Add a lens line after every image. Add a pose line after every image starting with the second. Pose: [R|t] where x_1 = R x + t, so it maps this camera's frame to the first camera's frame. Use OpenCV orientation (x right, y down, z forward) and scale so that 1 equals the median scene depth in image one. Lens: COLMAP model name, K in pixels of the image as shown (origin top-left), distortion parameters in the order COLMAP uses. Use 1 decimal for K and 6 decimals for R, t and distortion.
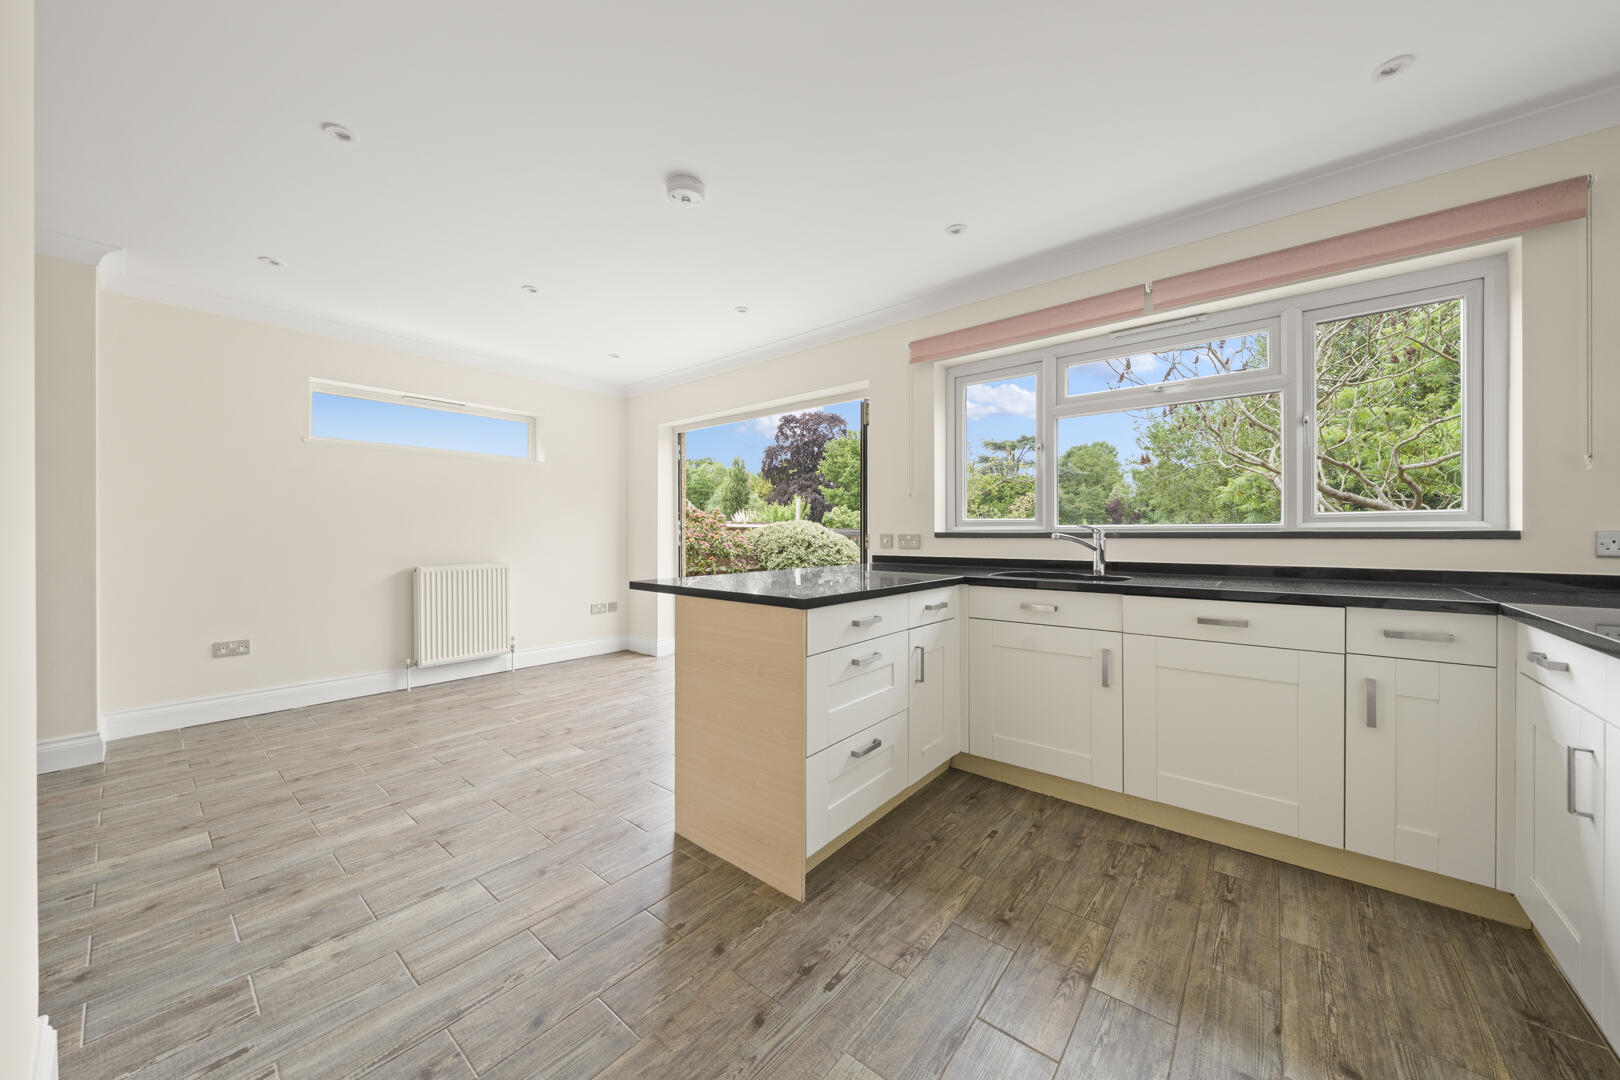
lens RADIAL K [[566.9, 0, 817.6], [0, 566.9, 537.4], [0, 0, 1]] dist [-0.006834, -0.000002]
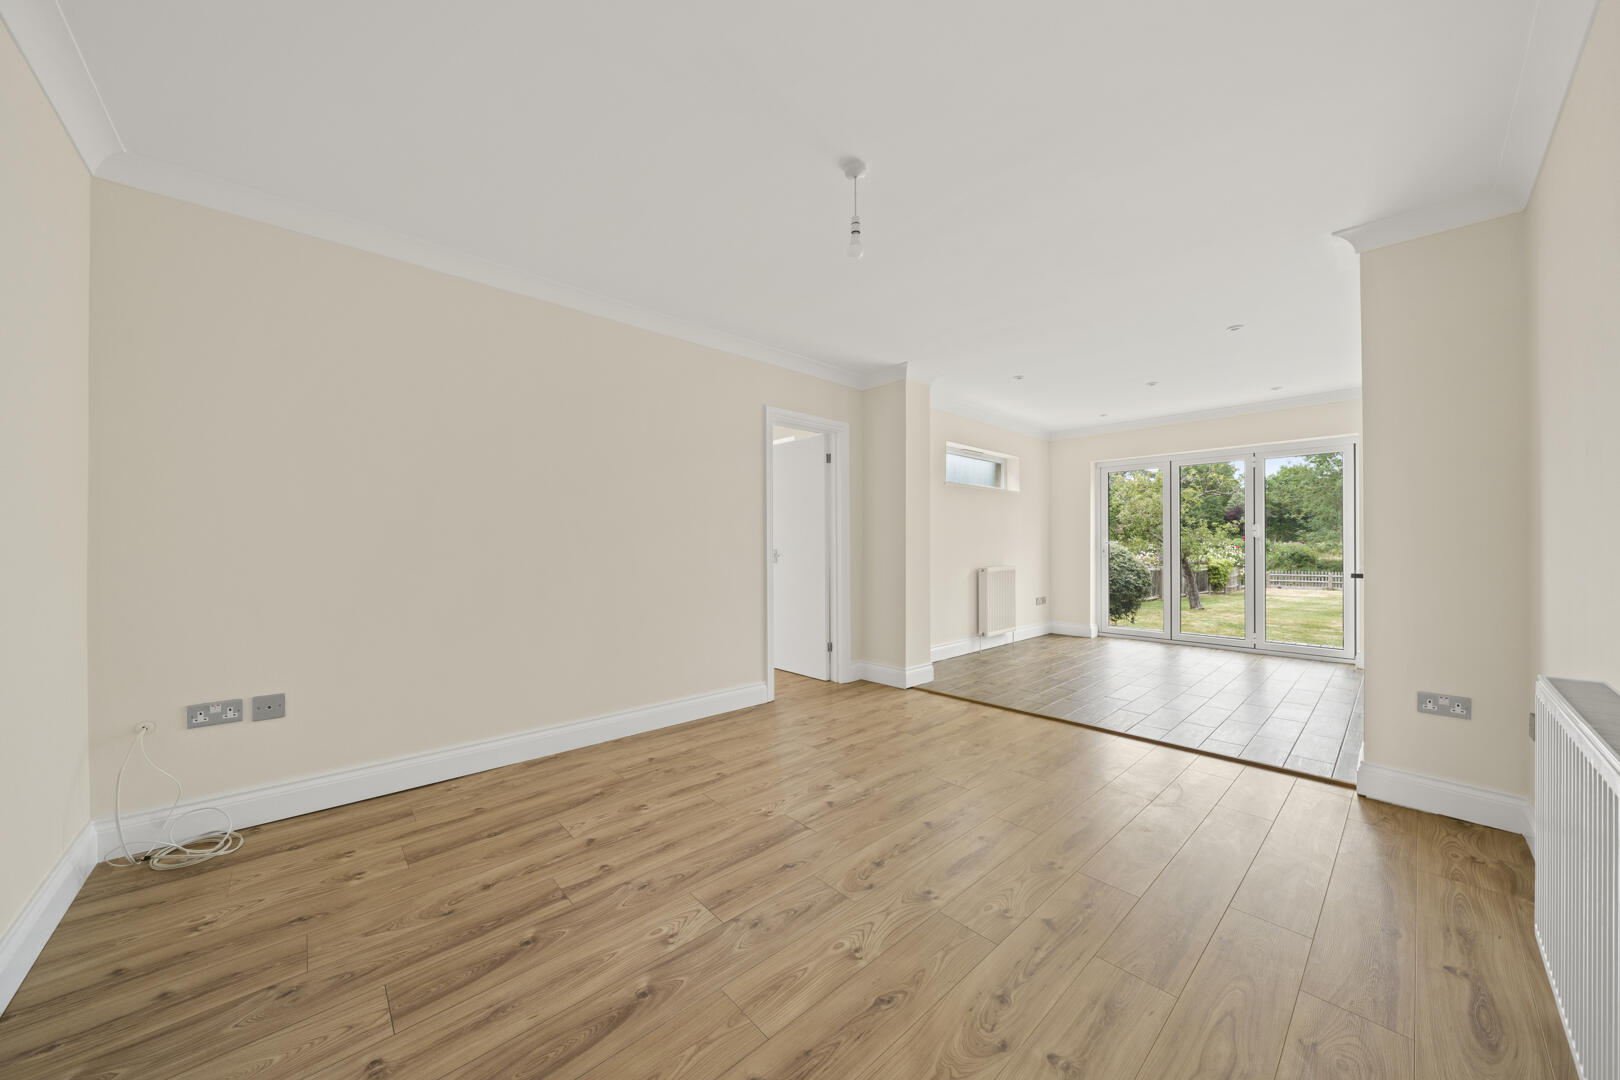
lens RADIAL K [[566.9, 0, 806.4], [0, 566.9, 544.7], [0, 0, 1]] dist [-0.006834, -0.000002]
pose [[0.990381, -0.003318, -0.138325, -0.479652], [0.002333, 0.999971, -0.007277, 0.001662], [0.138345, 0.006885, 0.990360, -0.253377]]
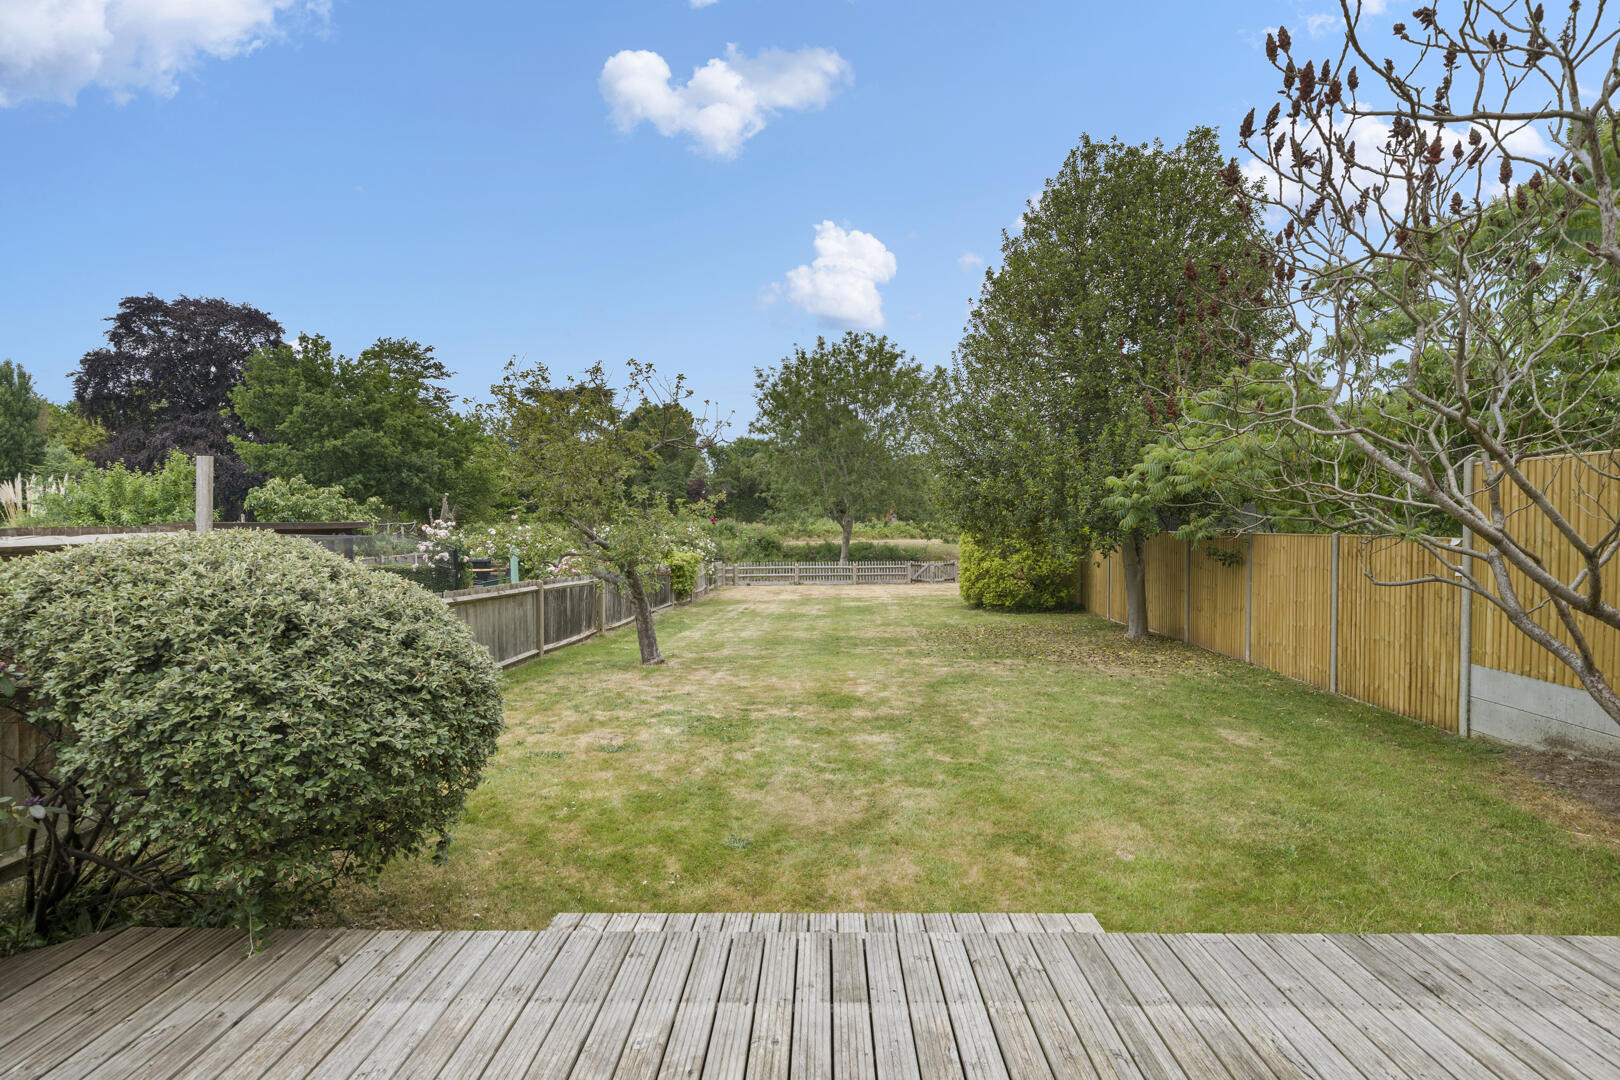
lens RADIAL K [[765.8, 0, 809.1], [0, 765.8, 543.5], [0, 0, 1]] dist [0.004683, 0.000952]
pose [[0.791226, -0.020026, 0.611196, -0.043047], [0.005773, 0.999664, 0.025281, -0.036386], [-0.611497, -0.016475, 0.791075, 0.580688]]
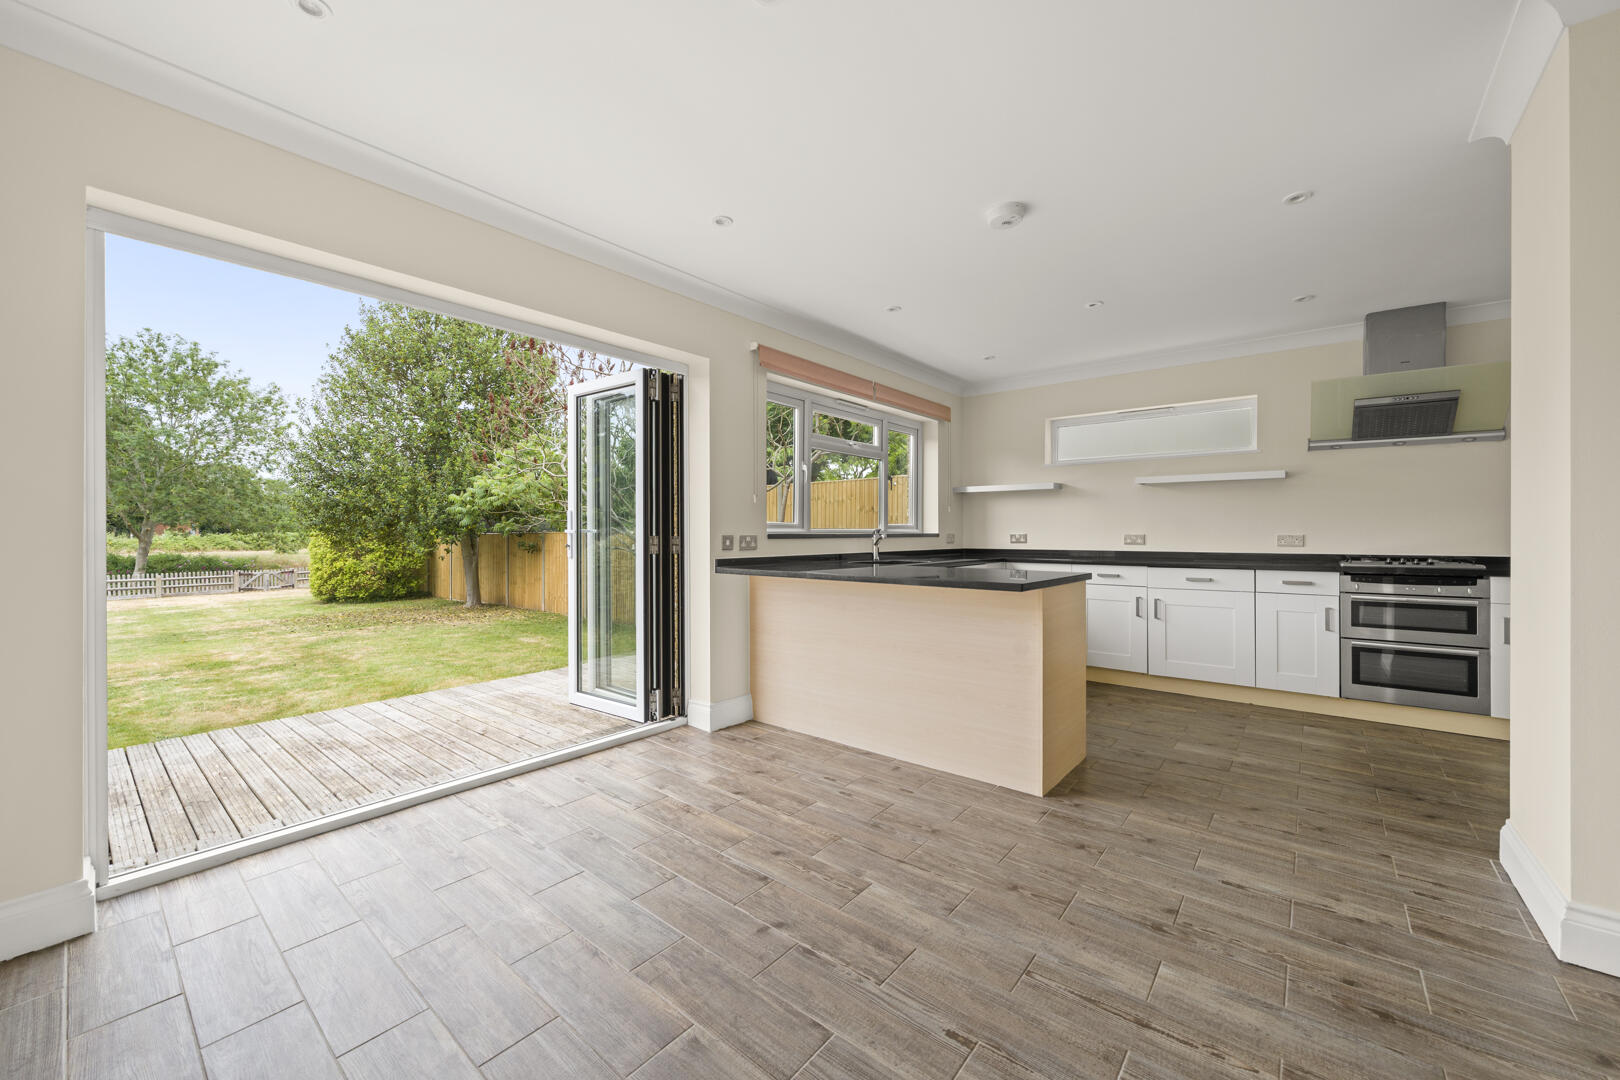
lens RADIAL K [[616.2, 0, 814.8], [0, 616.2, 531.9], [0, 0, 1]] dist [-0.004183, 0.000039]
pose [[0.004255, 0.004644, 0.999980, -0.389402], [0.008583, 0.999952, -0.004680, -0.002403], [-0.999954, 0.008603, 0.004215, 0.377827]]
